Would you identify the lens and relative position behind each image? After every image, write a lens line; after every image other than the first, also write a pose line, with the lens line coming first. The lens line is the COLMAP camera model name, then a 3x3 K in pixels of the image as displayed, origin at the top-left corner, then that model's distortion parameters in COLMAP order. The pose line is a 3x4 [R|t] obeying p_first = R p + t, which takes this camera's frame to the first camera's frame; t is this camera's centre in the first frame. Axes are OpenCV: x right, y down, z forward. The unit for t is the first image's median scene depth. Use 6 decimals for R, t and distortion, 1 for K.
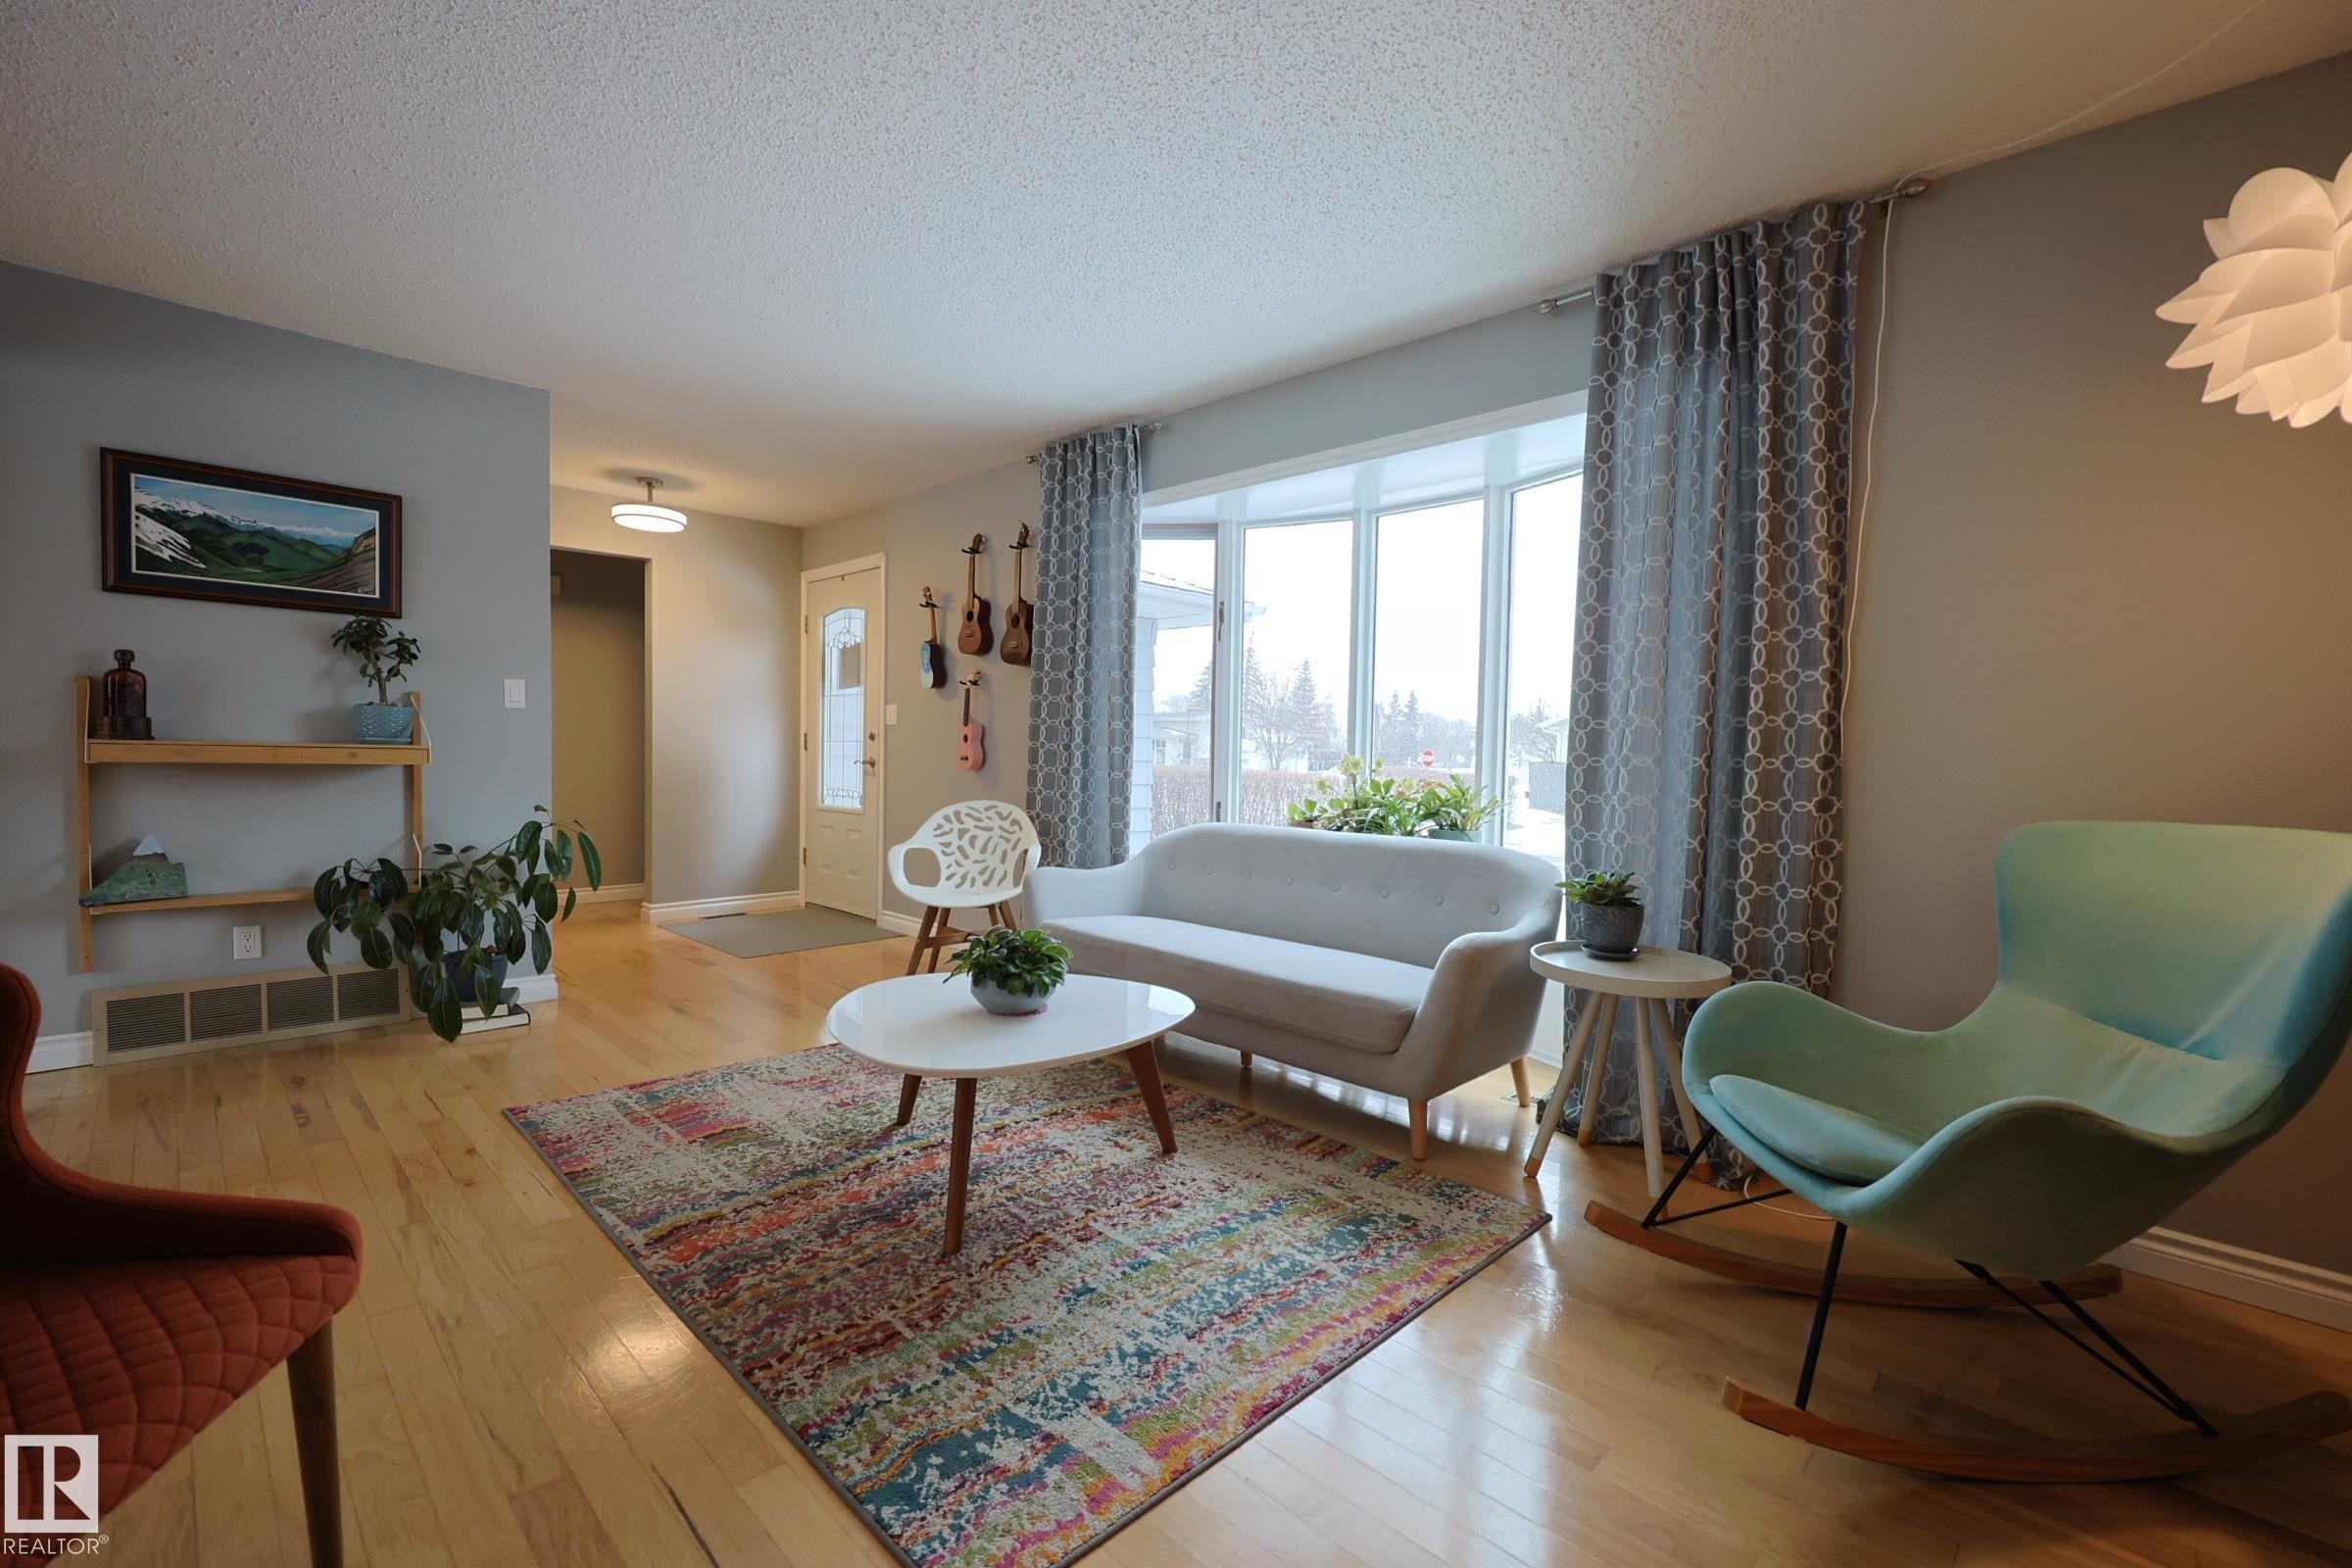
lens RADIAL K [[999.4, 0, 1195.9], [0, 999.4, 783.7], [0, 0, 1]] dist [-0.004562, 0.002768]
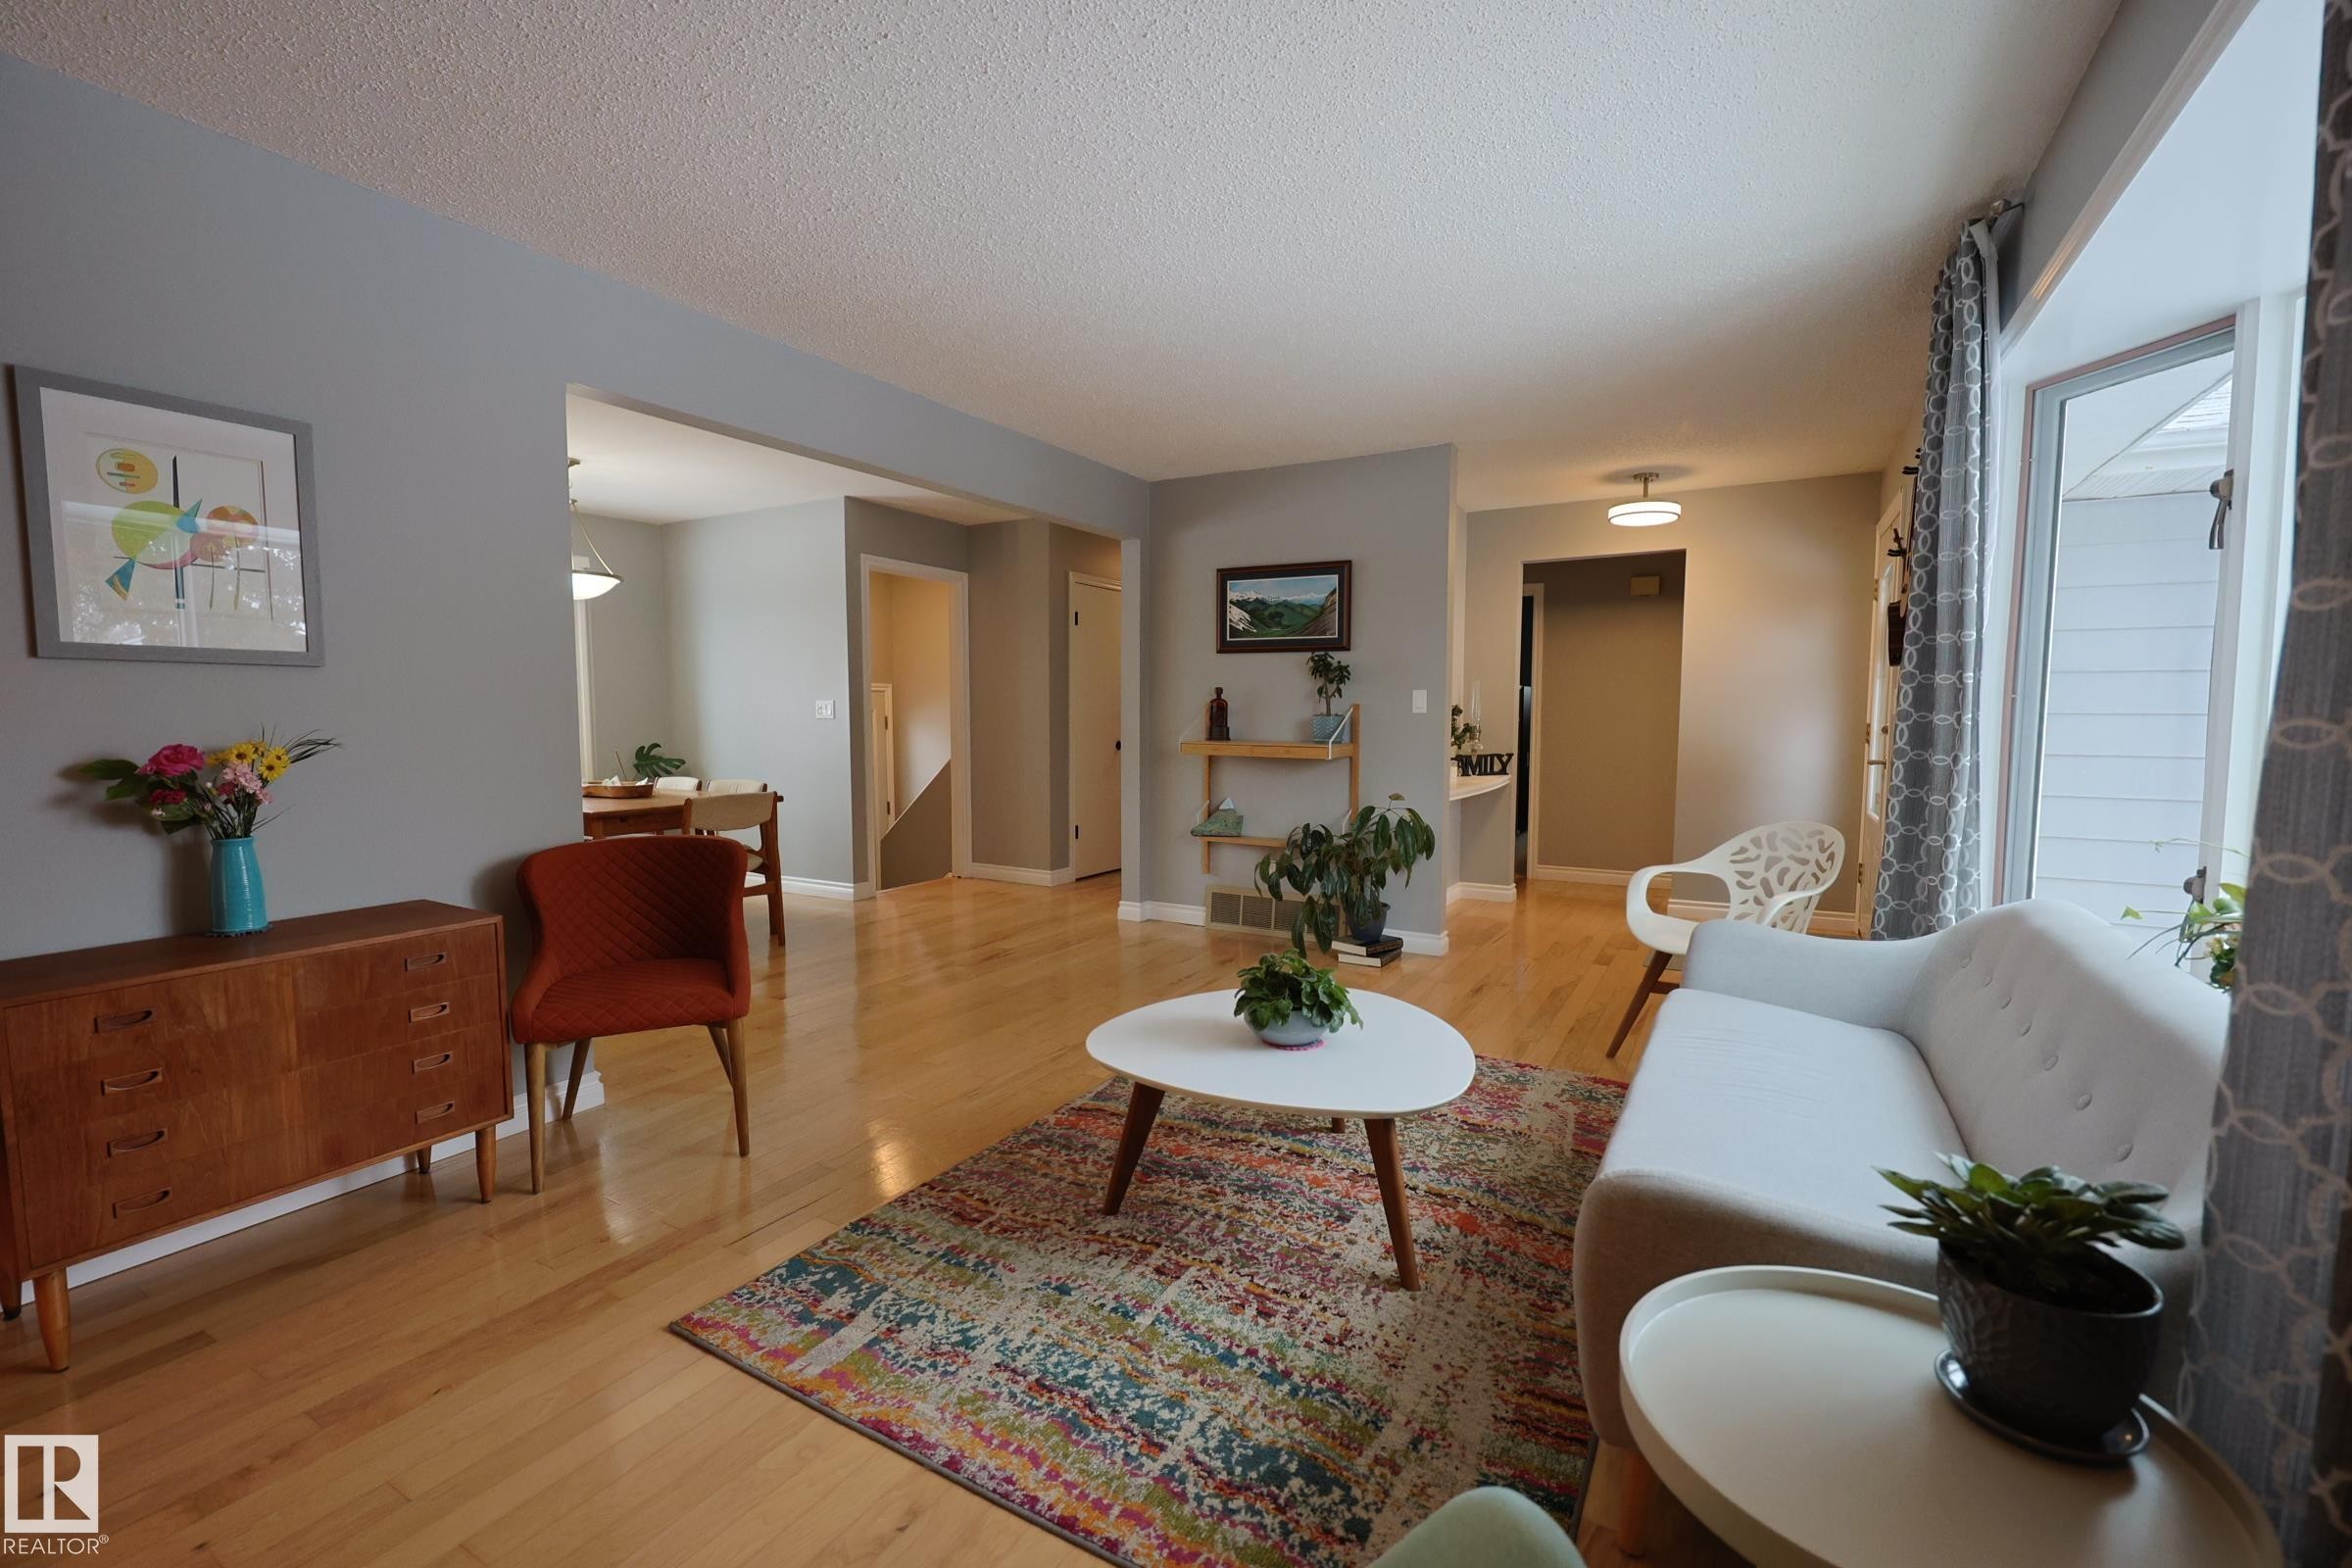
lens RADIAL K [[999.4, 0, 1167.4], [0, 999.4, 783.7], [0, 0, 1]] dist [-0.004562, 0.002768]
pose [[0.235459, 0.048980, -0.970649, 0.693825], [-0.028154, 0.998654, 0.043564, -0.054549], [0.971476, 0.017070, 0.236521, 0.650551]]
